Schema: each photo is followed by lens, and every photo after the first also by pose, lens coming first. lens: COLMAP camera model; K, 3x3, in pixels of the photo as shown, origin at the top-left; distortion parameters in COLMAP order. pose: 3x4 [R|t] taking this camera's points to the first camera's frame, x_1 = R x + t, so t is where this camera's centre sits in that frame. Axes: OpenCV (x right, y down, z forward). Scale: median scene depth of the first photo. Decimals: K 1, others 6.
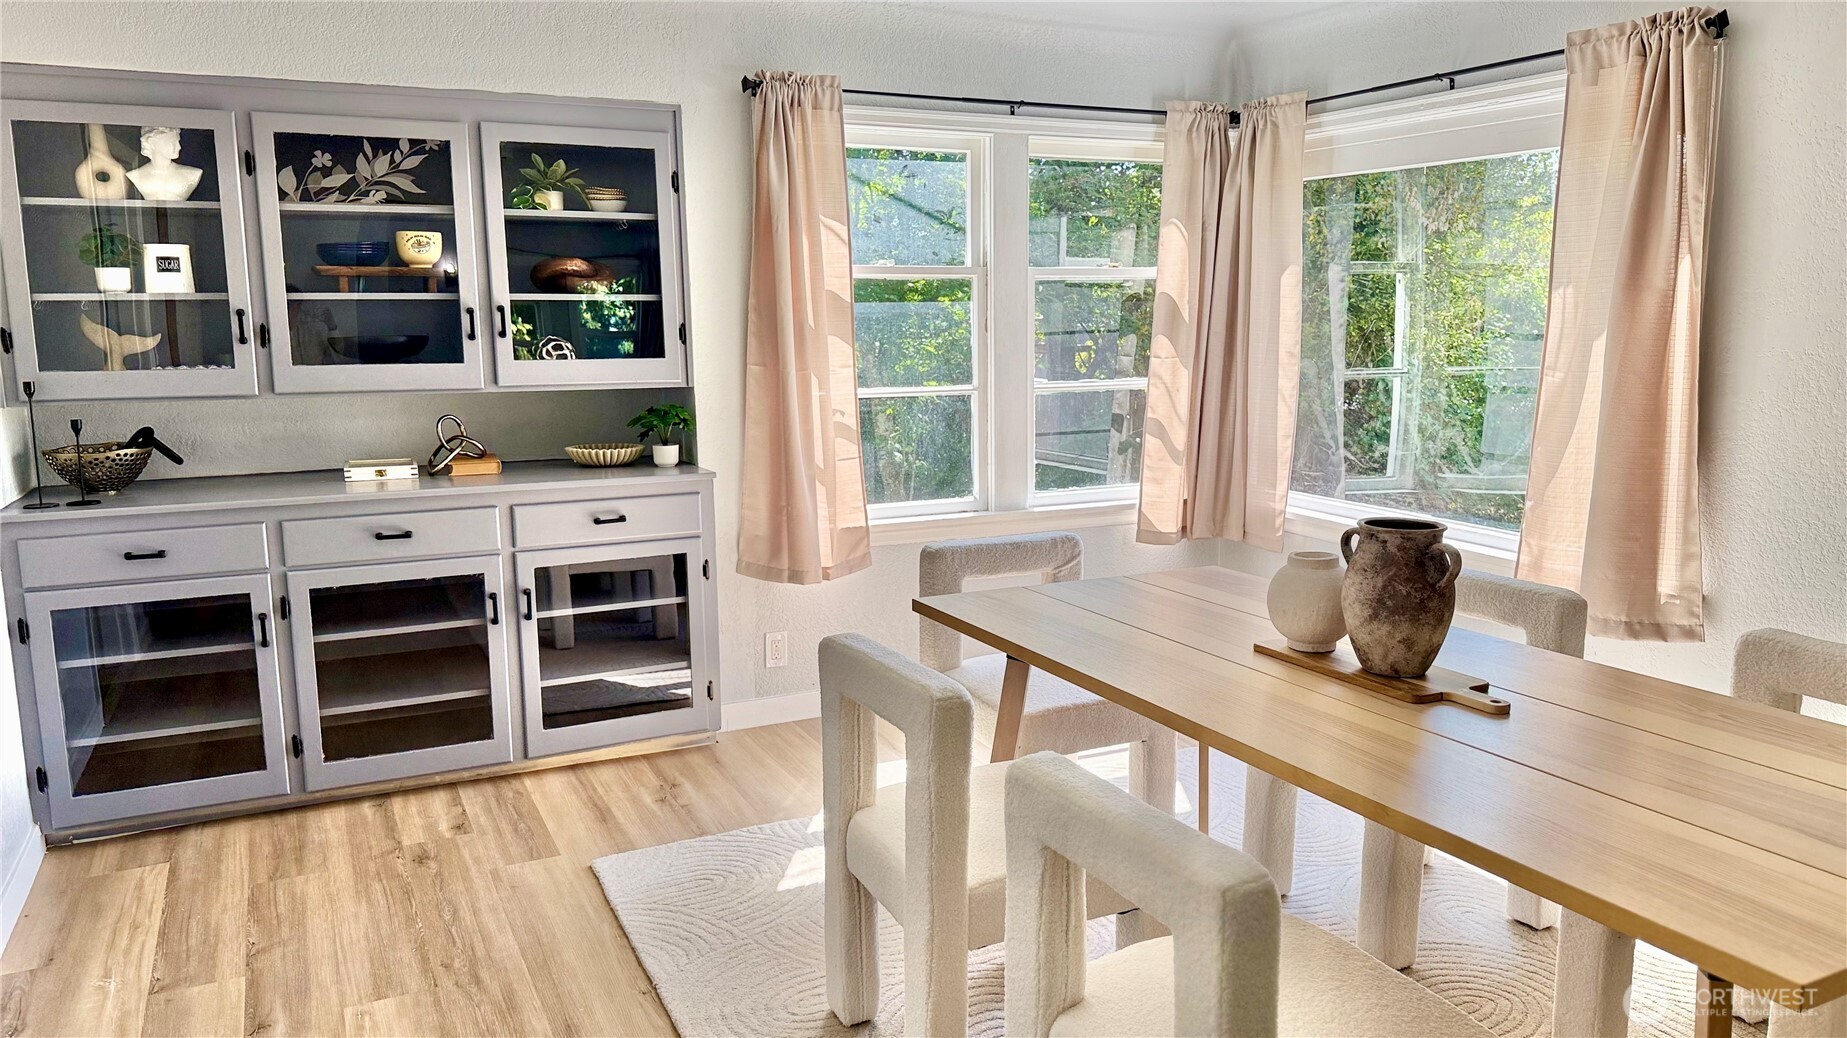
lens RADIAL K [[1279.0, 0, 928.6], [0, 1279.0, 529.5], [0, 0, 1]] dist [0.025035, -0.016047]
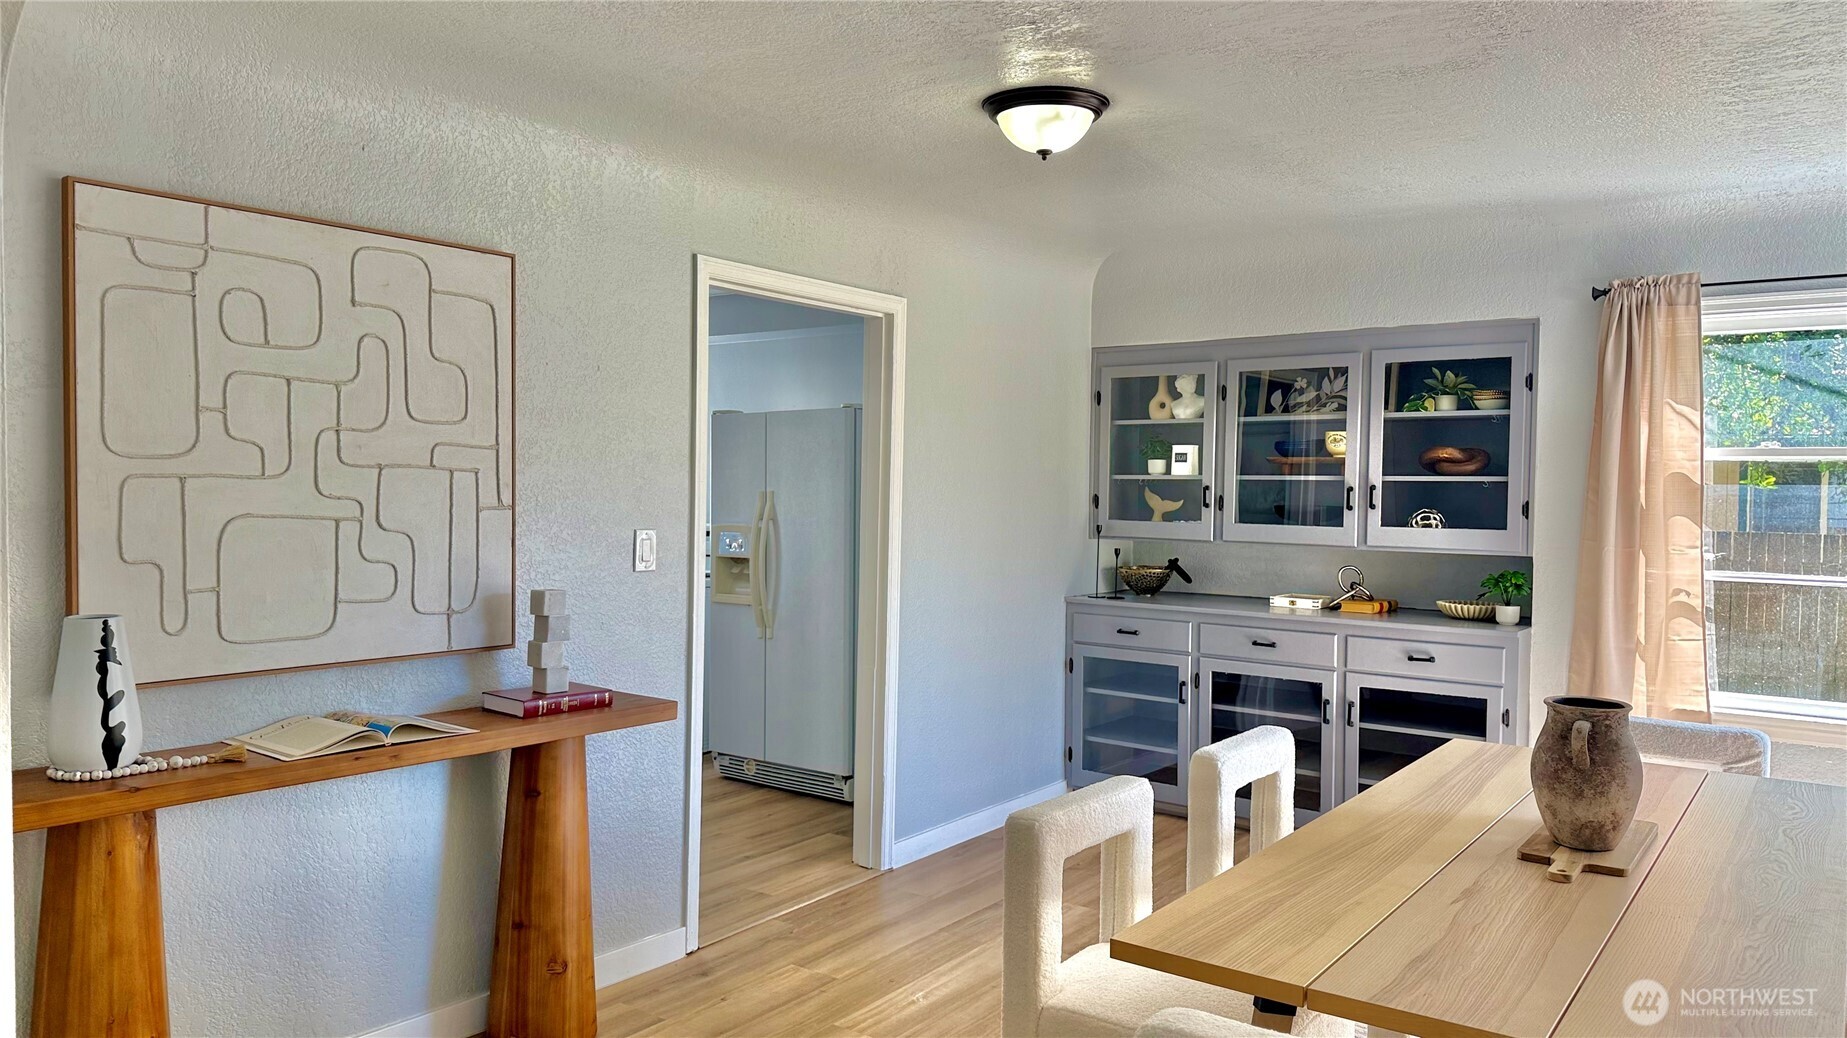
lens RADIAL K [[1279.0, 0, 920.2], [0, 1279.0, 511.7], [0, 0, 1]] dist [0.025035, -0.016047]
pose [[0.449797, 0.033066, -0.892519, 0.625658], [-0.161246, 0.985900, -0.044737, -0.013661], [0.878455, 0.164037, 0.448786, 0.007313]]
